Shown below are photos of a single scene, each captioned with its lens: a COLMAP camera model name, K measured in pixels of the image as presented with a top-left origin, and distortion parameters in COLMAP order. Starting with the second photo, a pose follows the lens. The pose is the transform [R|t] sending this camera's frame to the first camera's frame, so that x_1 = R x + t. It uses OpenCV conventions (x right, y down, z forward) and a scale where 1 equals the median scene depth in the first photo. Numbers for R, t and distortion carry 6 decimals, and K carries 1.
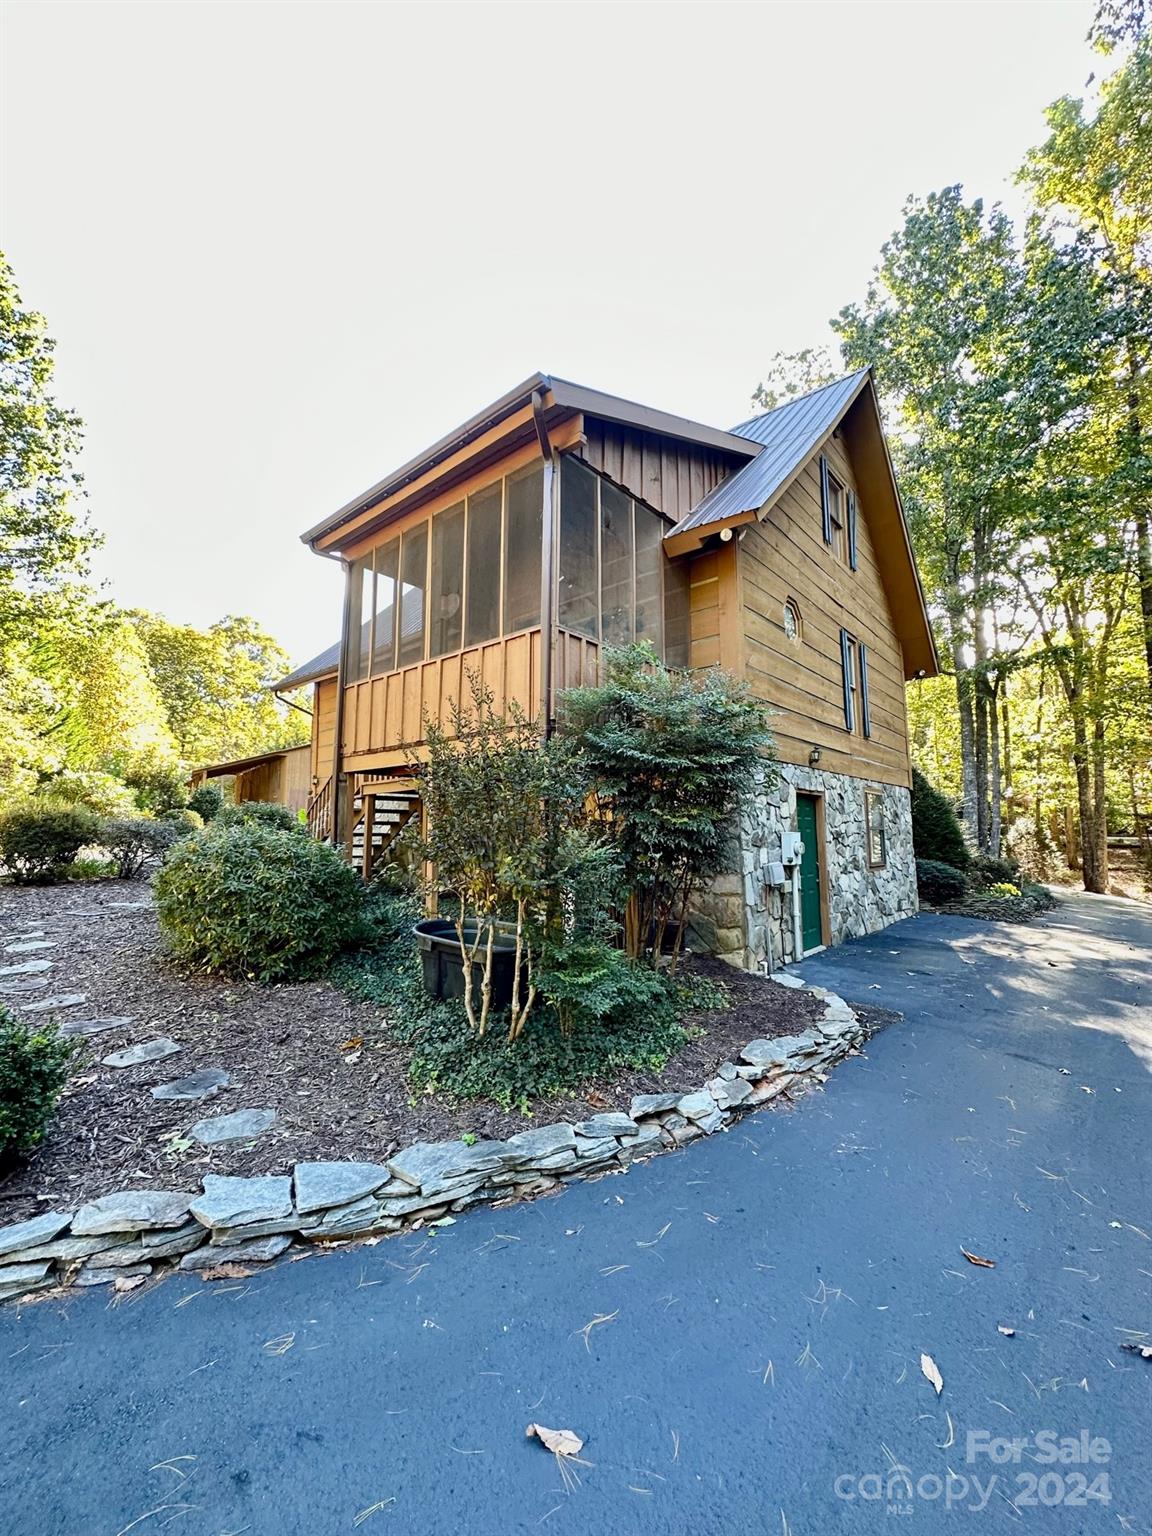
lens RADIAL K [[615.2, 0, 568.8], [0, 615.2, 769.5], [0, 0, 1]] dist [-0.003006, -0.000384]
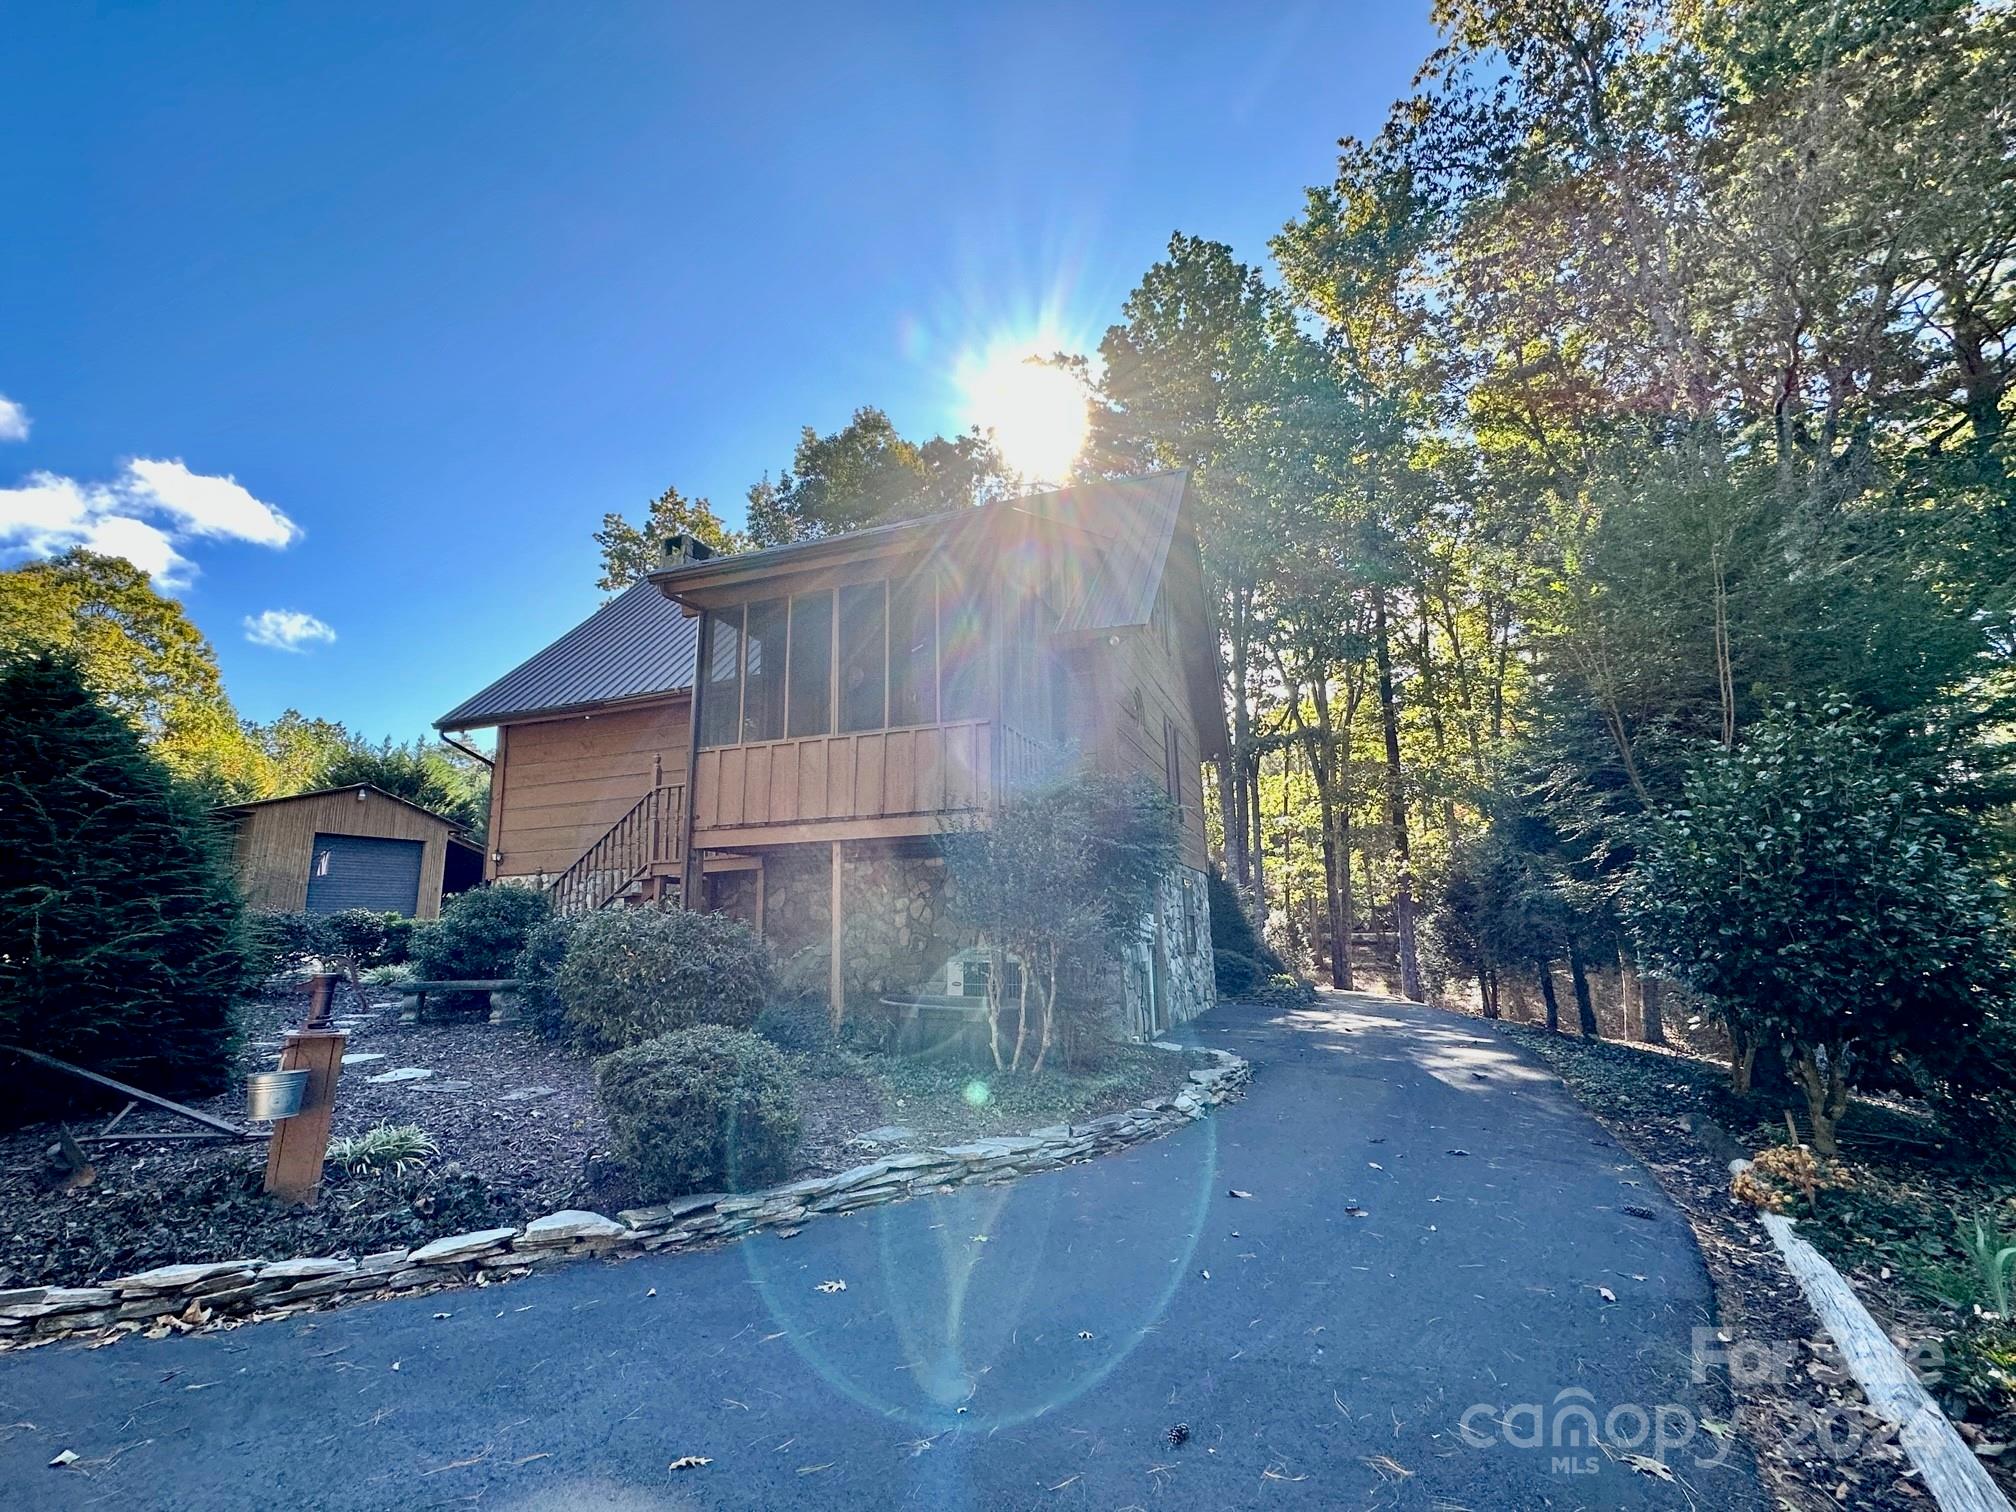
lens RADIAL K [[896.5, 0, 1008.1], [0, 896.5, 753.1], [0, 0, 1]] dist [0.000543, 0.000098]
pose [[0.931804, 0.056025, 0.358611, -0.301255], [-0.018121, 0.993964, -0.108201, -0.000401], [-0.362508, 0.094324, 0.927195, -0.255109]]
